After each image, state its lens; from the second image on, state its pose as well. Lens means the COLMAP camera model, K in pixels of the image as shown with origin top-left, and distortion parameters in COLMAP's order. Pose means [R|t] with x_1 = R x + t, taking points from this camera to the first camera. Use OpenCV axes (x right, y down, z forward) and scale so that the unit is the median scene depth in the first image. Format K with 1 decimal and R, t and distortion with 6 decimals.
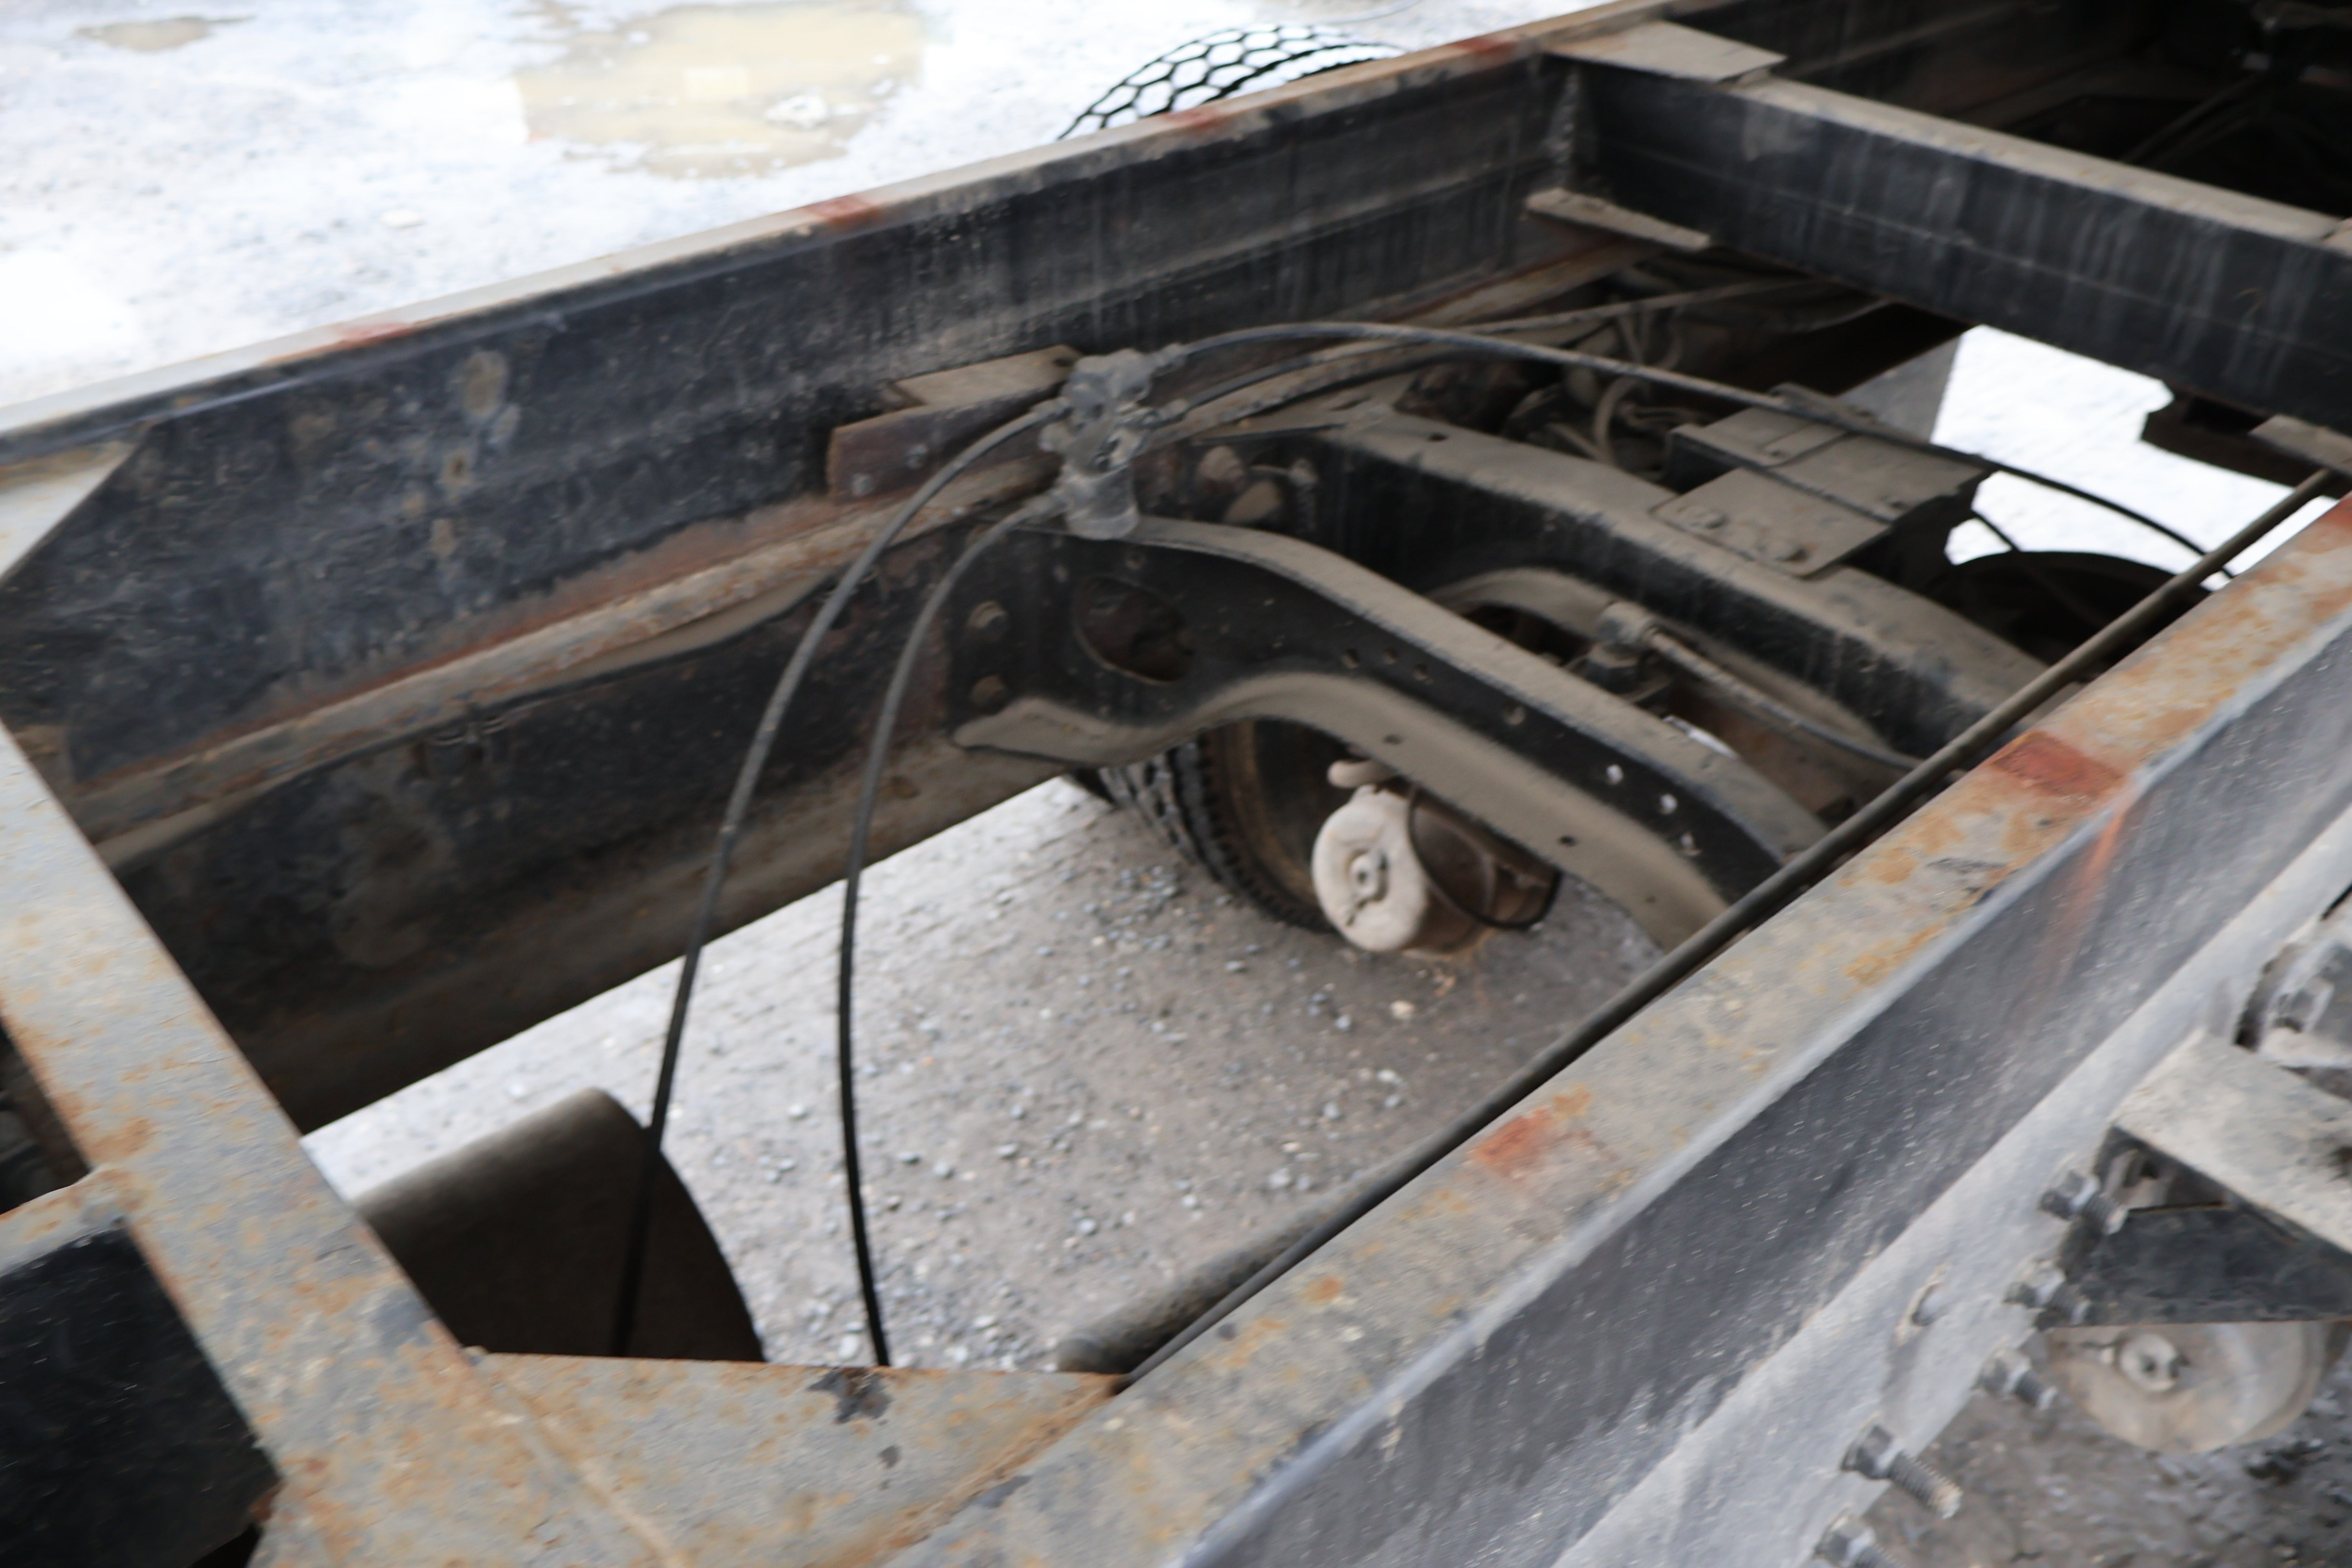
lens RADIAL K [[1968.5, 0, 1167.2], [0, 1968.5, 793.2], [0, 0, 1]] dist [0.001903, -0.003317]
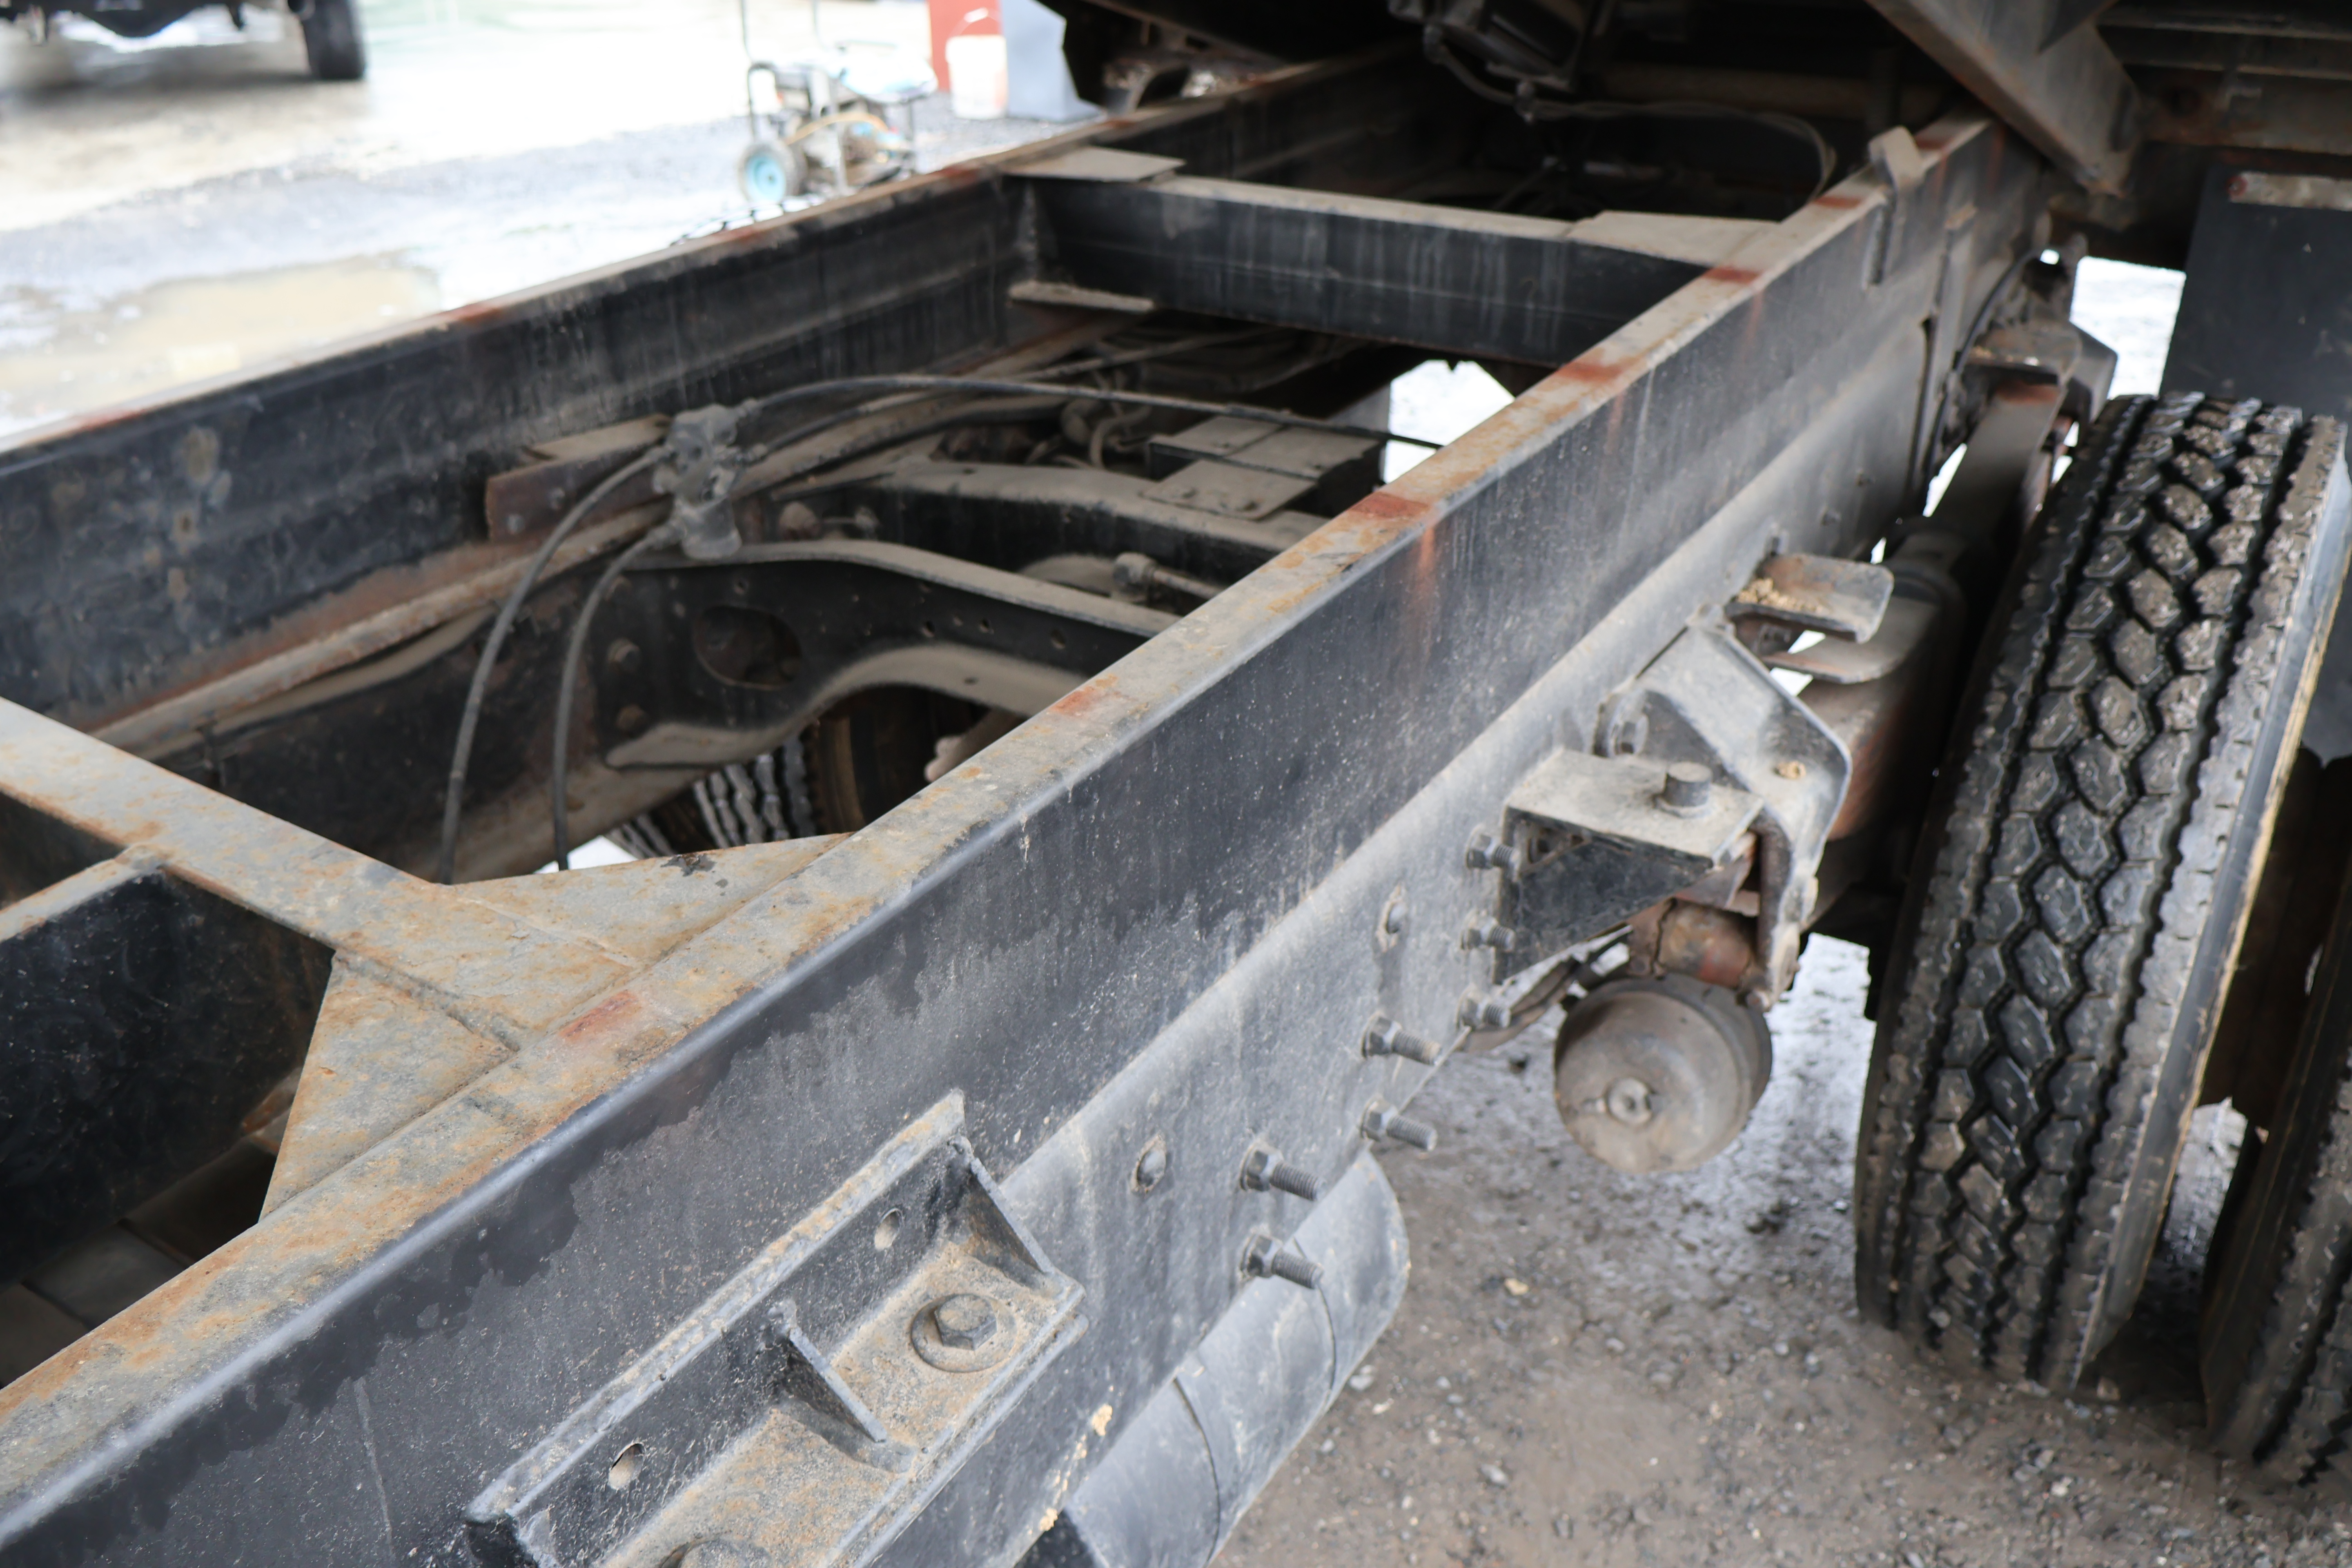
lens RADIAL K [[1968.5, 0, 1166.2], [0, 1968.5, 778.9], [0, 0, 1]] dist [0.001903, -0.003317]
pose [[0.965246, -0.146381, 0.216501, -0.047477], [0.170332, 0.980664, -0.096358, 0.177312], [-0.198209, 0.129886, 0.971516, -0.248453]]
